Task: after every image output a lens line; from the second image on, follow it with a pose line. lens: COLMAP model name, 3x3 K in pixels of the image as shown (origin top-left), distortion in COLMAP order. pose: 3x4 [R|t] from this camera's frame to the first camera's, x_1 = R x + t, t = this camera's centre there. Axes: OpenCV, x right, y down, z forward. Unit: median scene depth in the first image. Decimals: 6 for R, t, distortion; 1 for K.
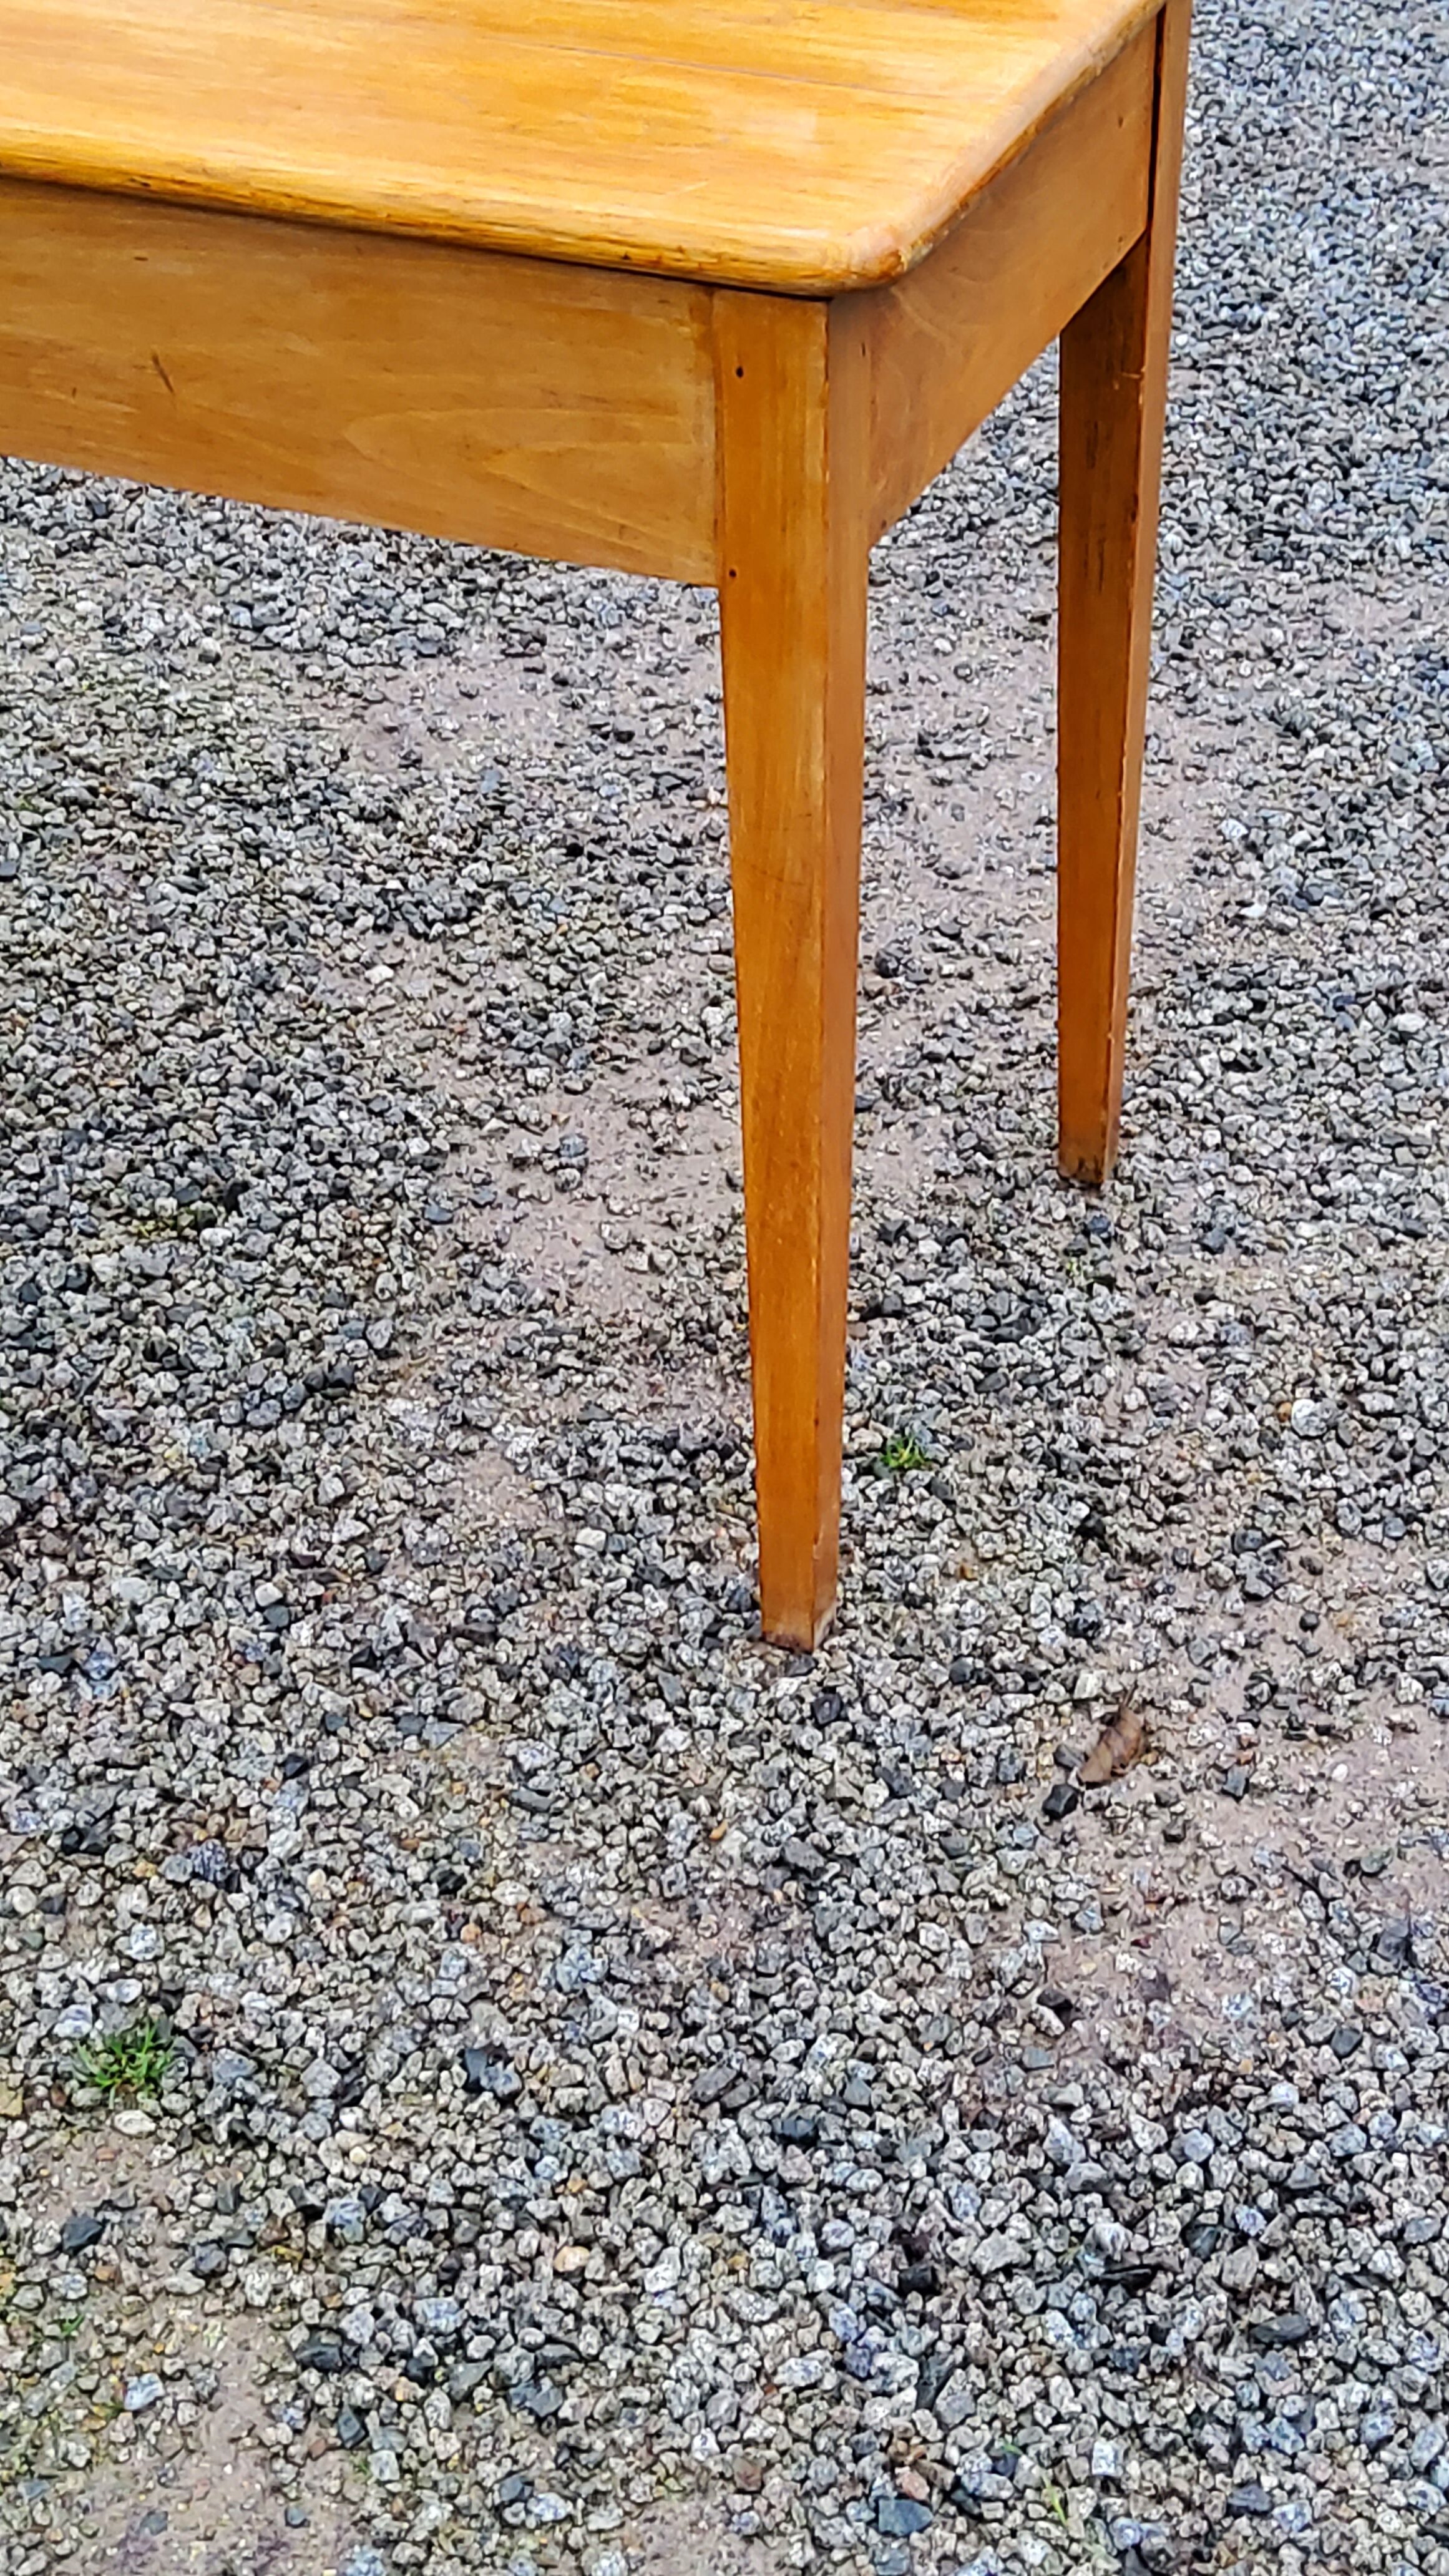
lens RADIAL K [[3808.1, 0, 741.0], [0, 3808.1, 1288.8], [0, 0, 1]] dist [0.112279, 0.000000]
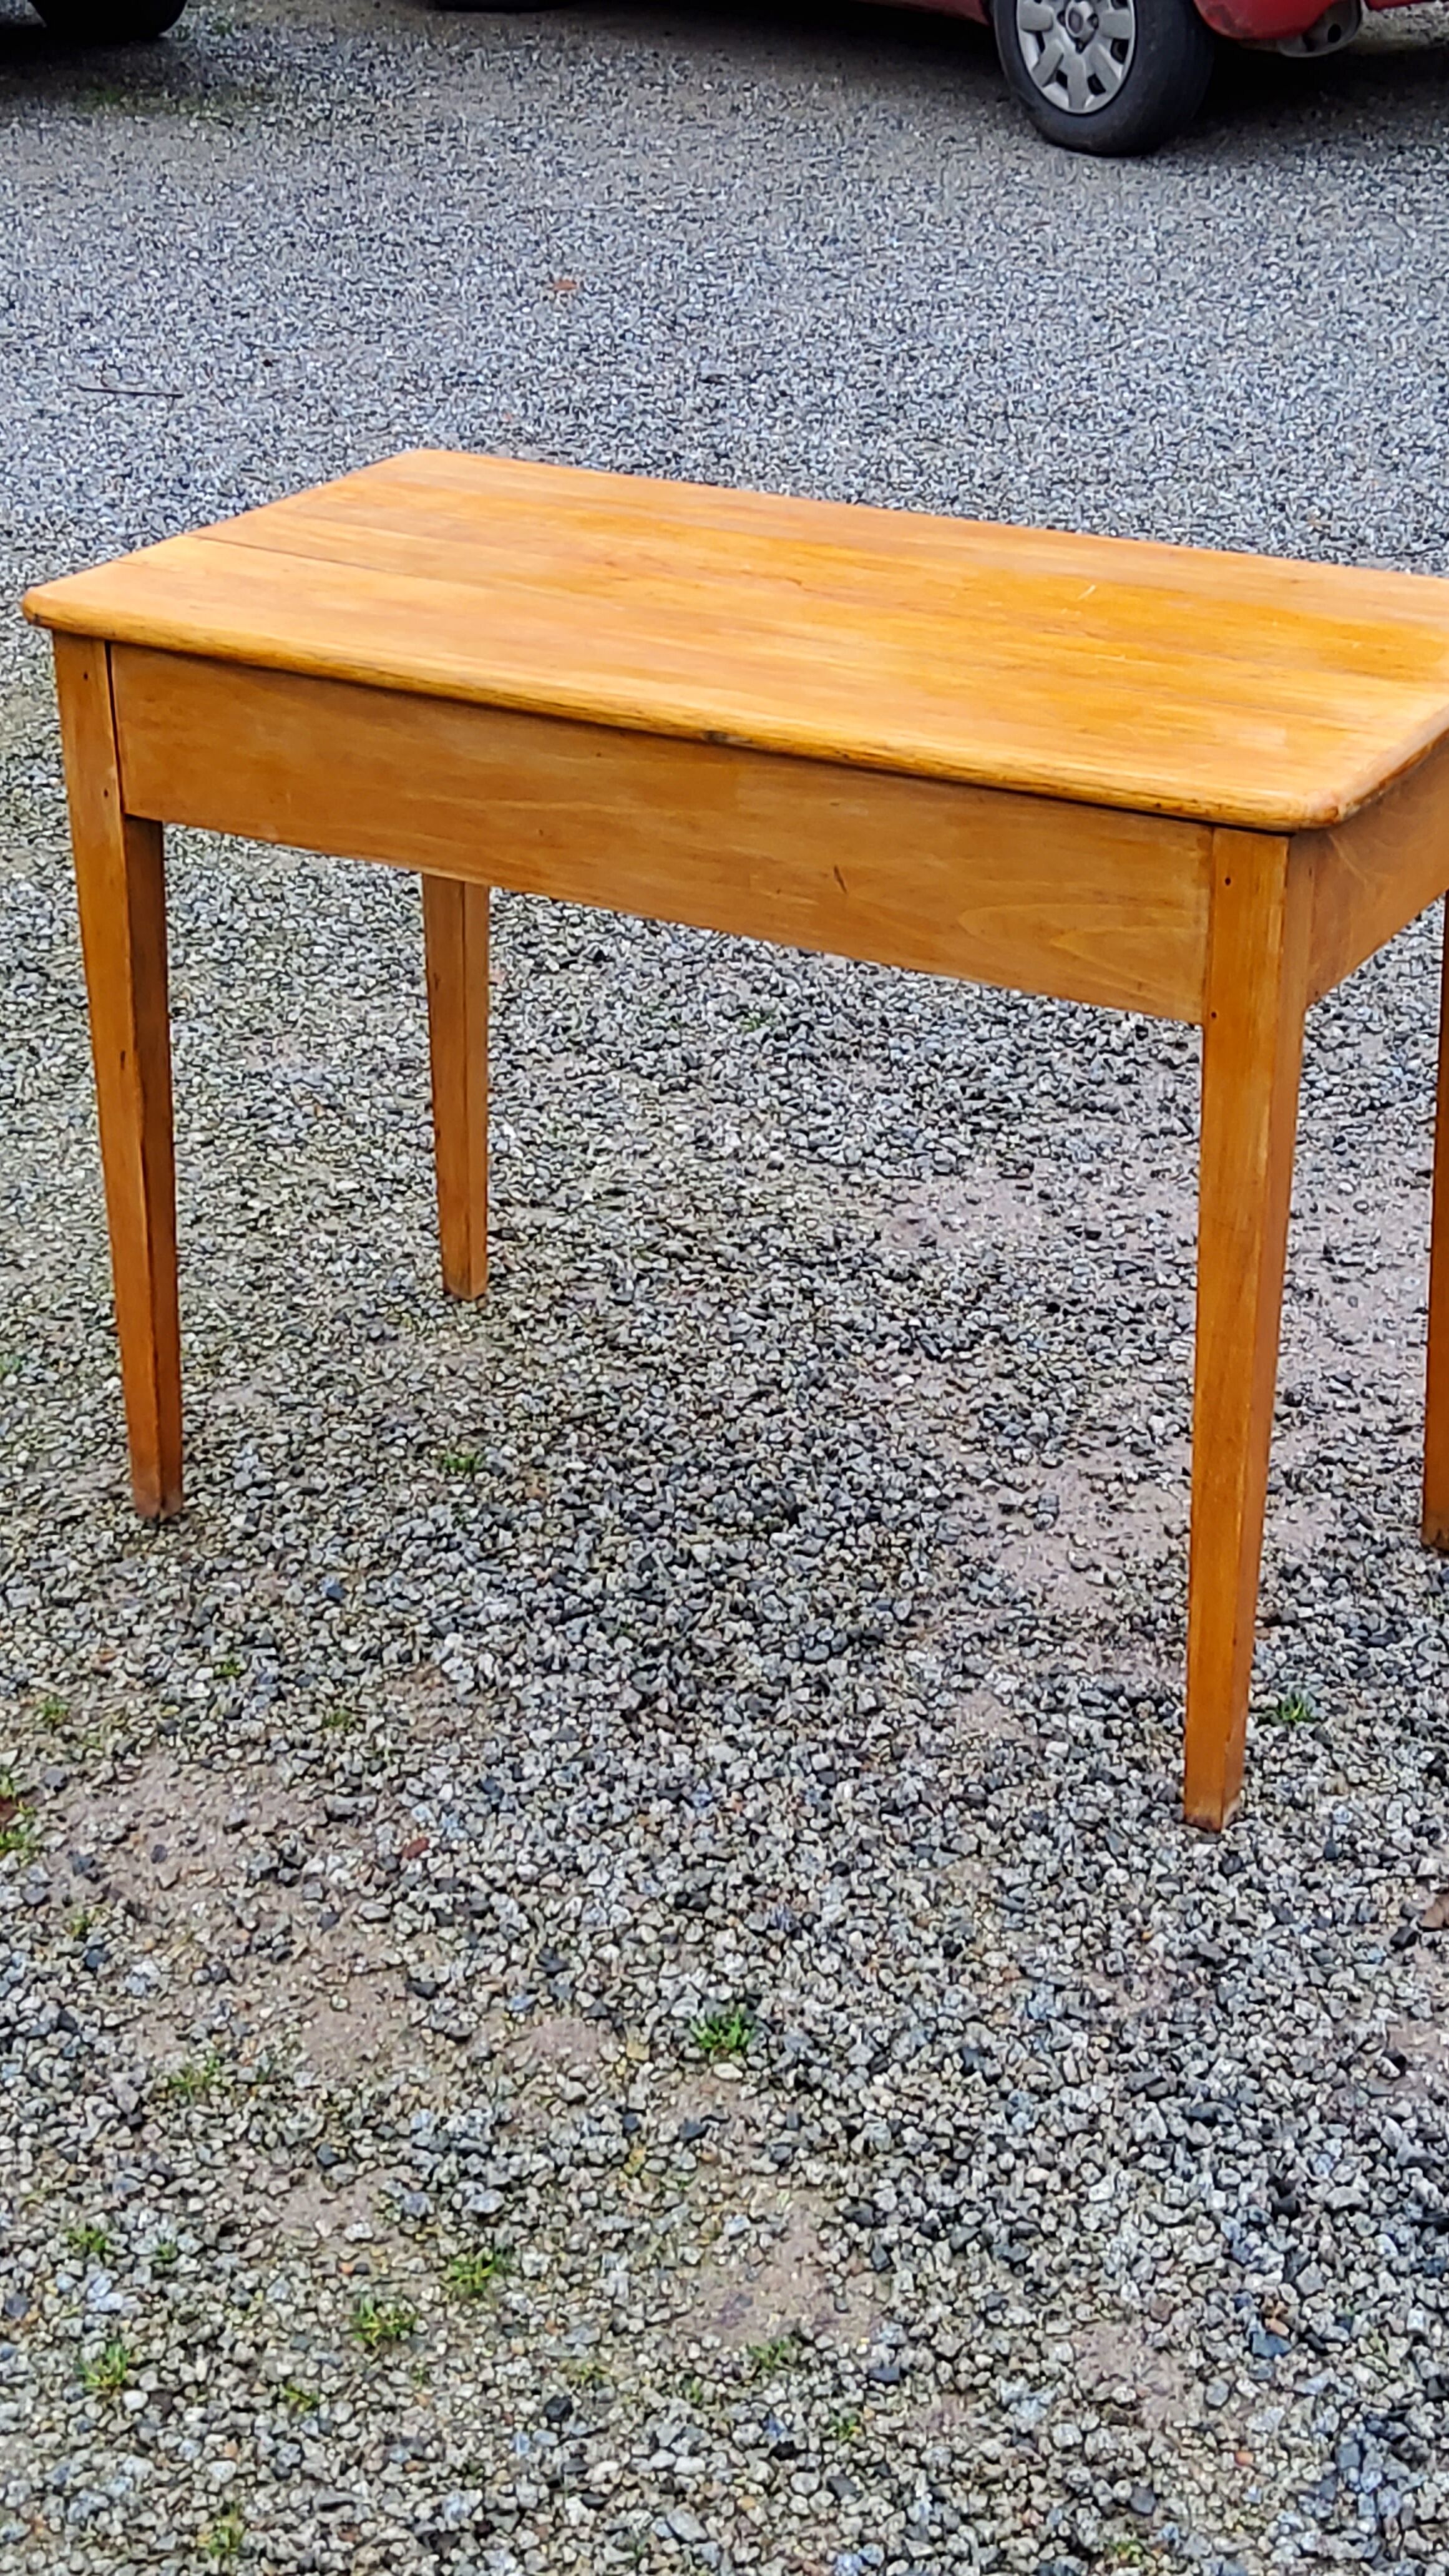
lens RADIAL K [[3685.6, 0, 722.3], [0, 3685.6, 1283.7], [0, 0, 1]] dist [0.094804, 0.000000]
pose [[0.992080, 0.056092, -0.112391, -0.019801], [-0.076001, 0.980440, -0.181550, 0.154437], [0.100009, 0.188654, 0.976938, -0.329465]]
